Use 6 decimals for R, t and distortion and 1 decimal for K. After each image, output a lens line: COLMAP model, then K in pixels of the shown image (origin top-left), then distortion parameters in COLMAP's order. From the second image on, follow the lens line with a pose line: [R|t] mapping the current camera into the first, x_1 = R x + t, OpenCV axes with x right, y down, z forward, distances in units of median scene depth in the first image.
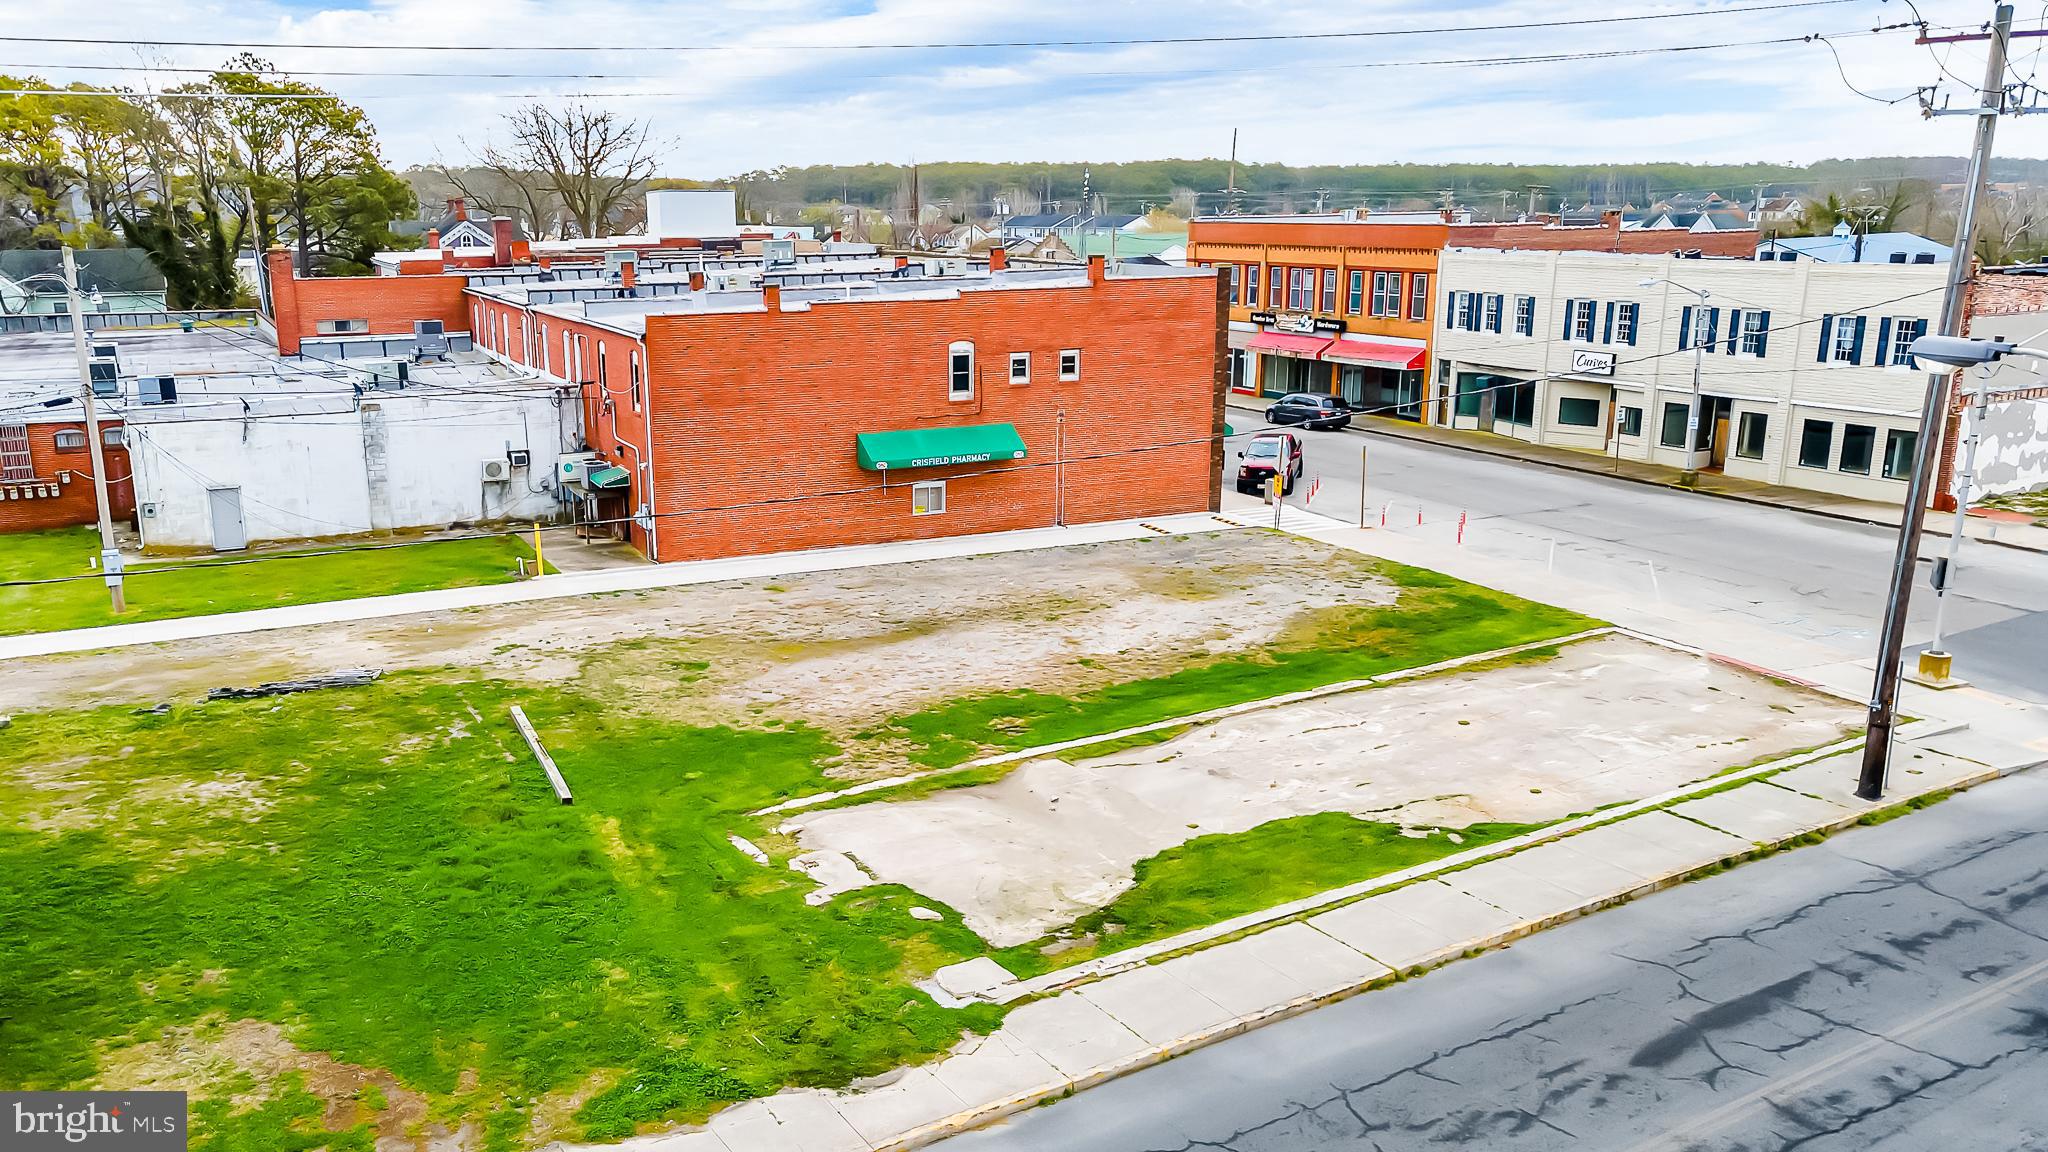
lens RADIAL K [[1599.9, 0, 976.0], [0, 1599.9, 626.6], [0, 0, 1]] dist [0.051322, -0.001887]
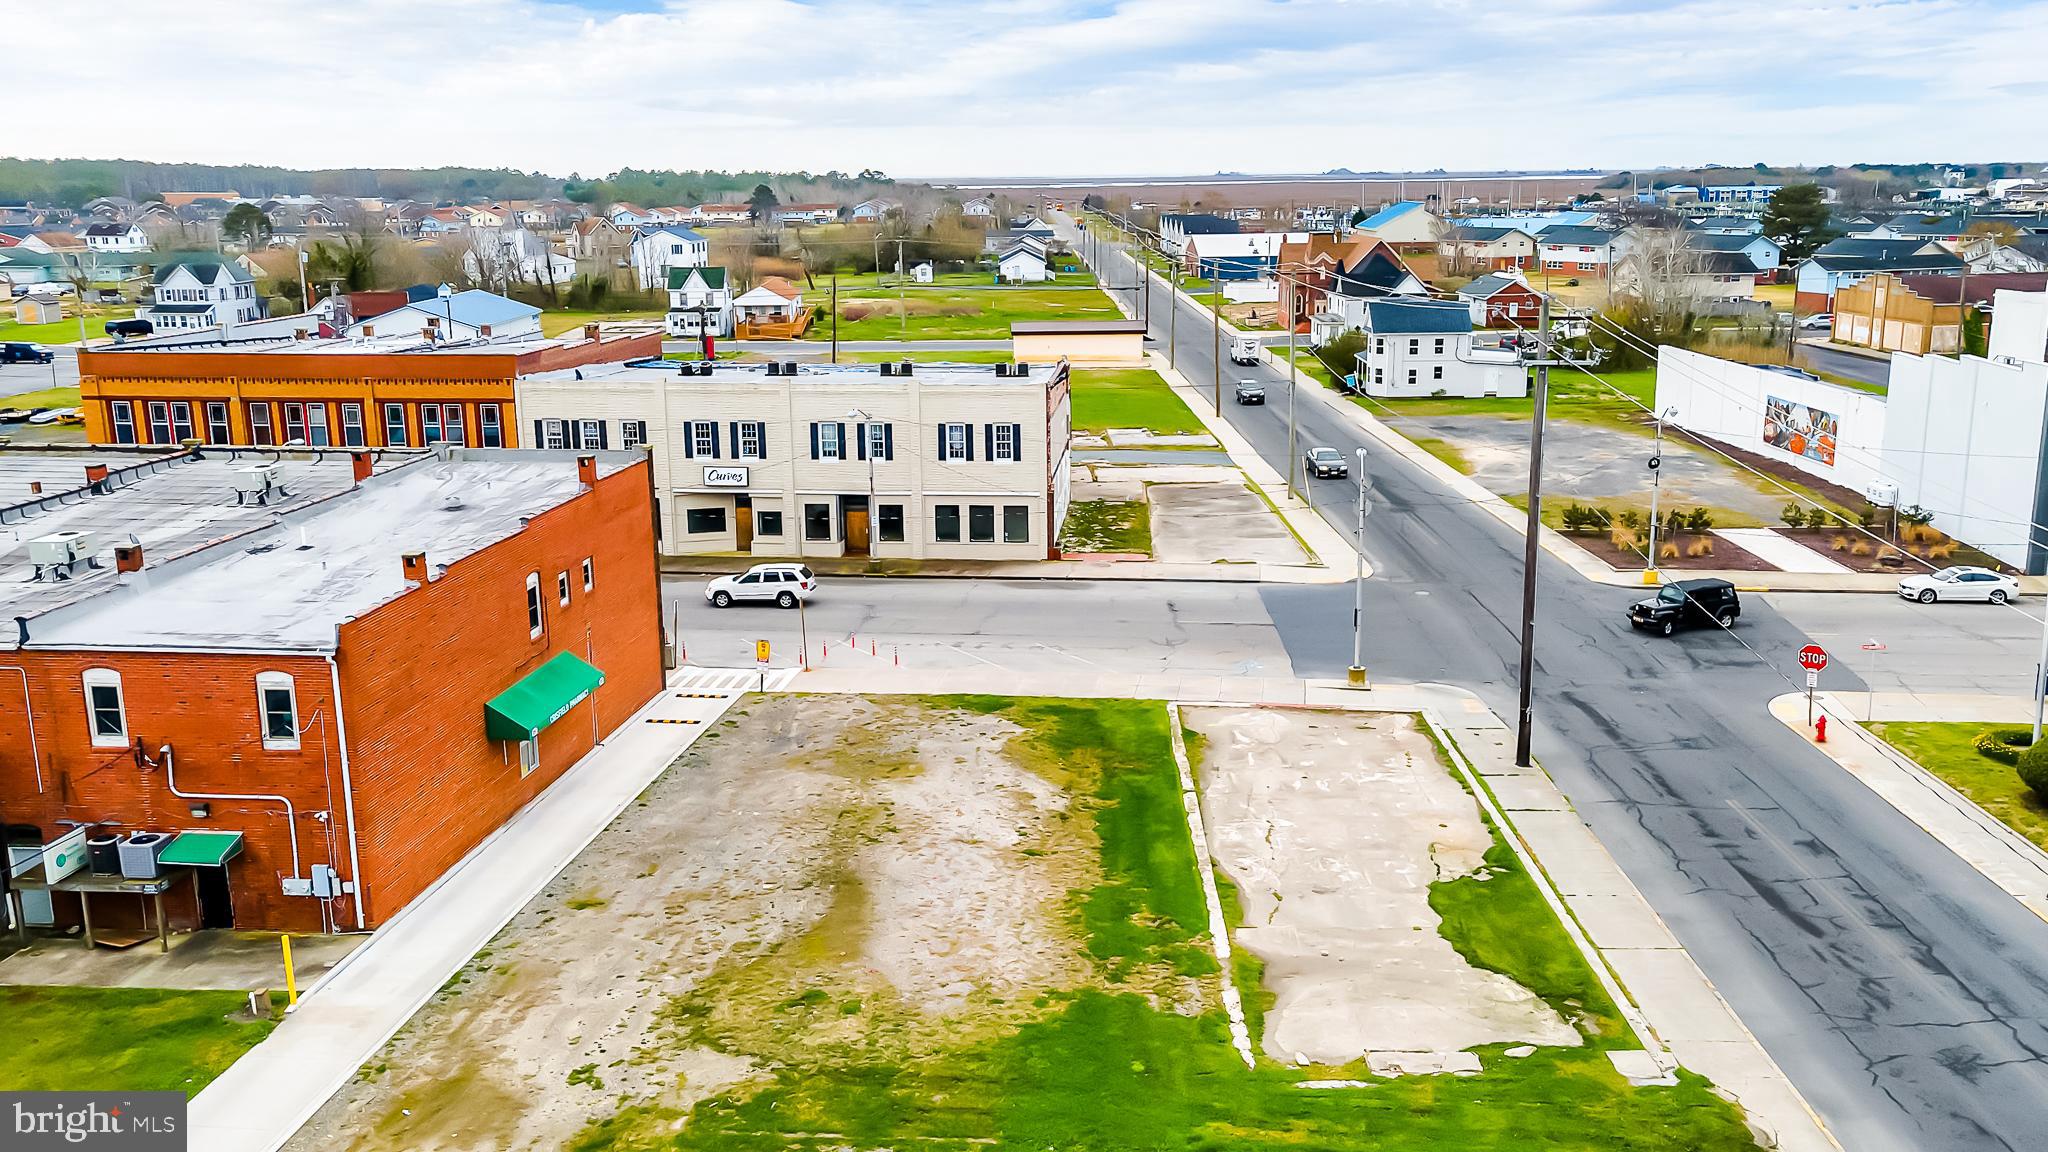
lens RADIAL K [[1659.5, 0, 1082.7], [0, 1659.5, 574.6], [0, 0, 1]] dist [0.083014, -0.144194]
pose [[0.535637, -0.185865, 0.823740, -0.760869], [0.221248, 0.972289, 0.075517, -0.225413], [-0.814949, 0.141801, 0.561916, 0.290928]]
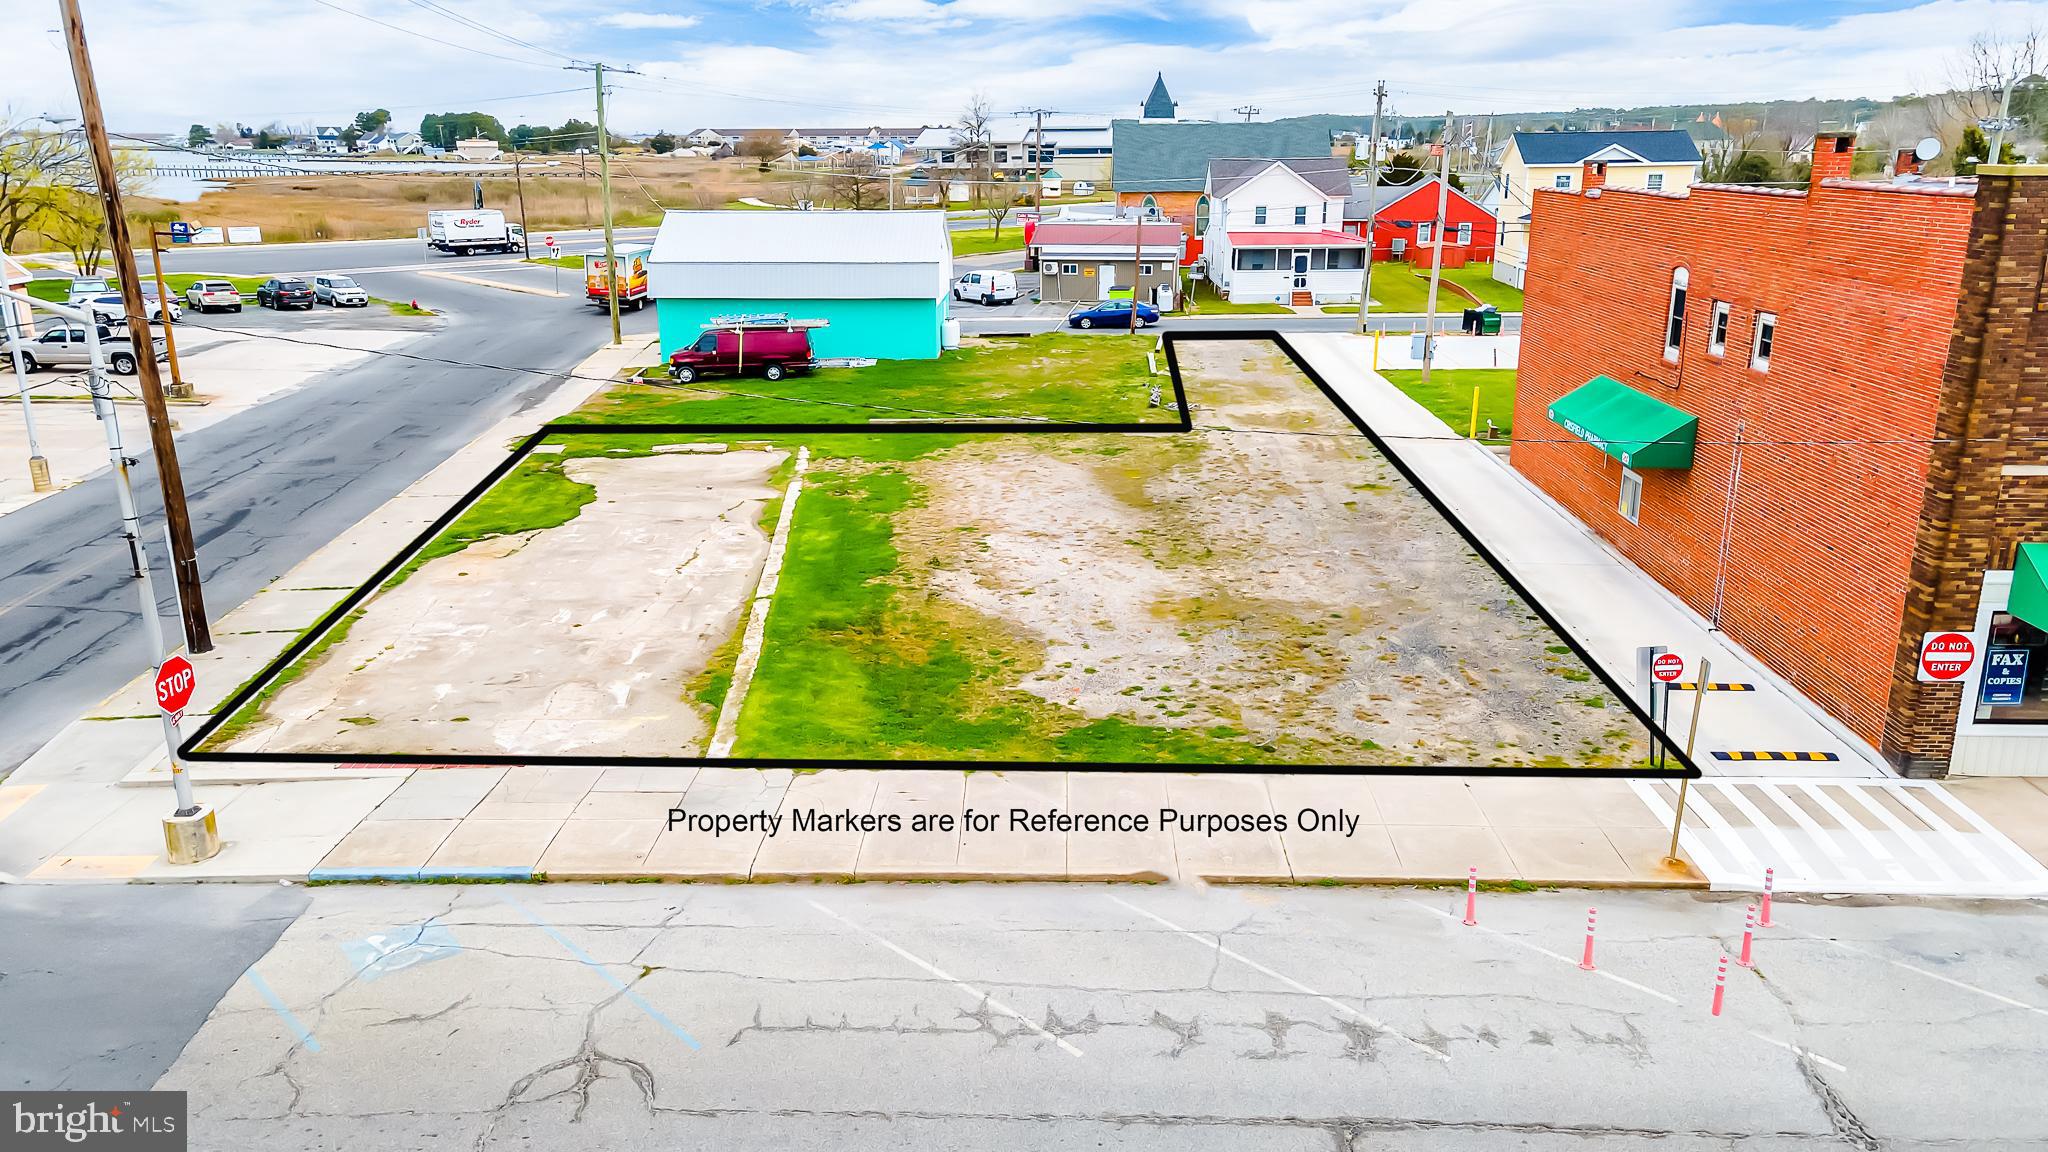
lens RADIAL K [[1591.2, 0, 1019.2], [0, 1591.2, 587.5], [0, 0, 1]] dist [0.052096, 0.067457]
pose [[-0.481299, 0.249936, -0.840169, 0.845469], [-0.216827, 0.894754, 0.390386, -0.320625], [0.849316, 0.370064, -0.376451, 1.331481]]
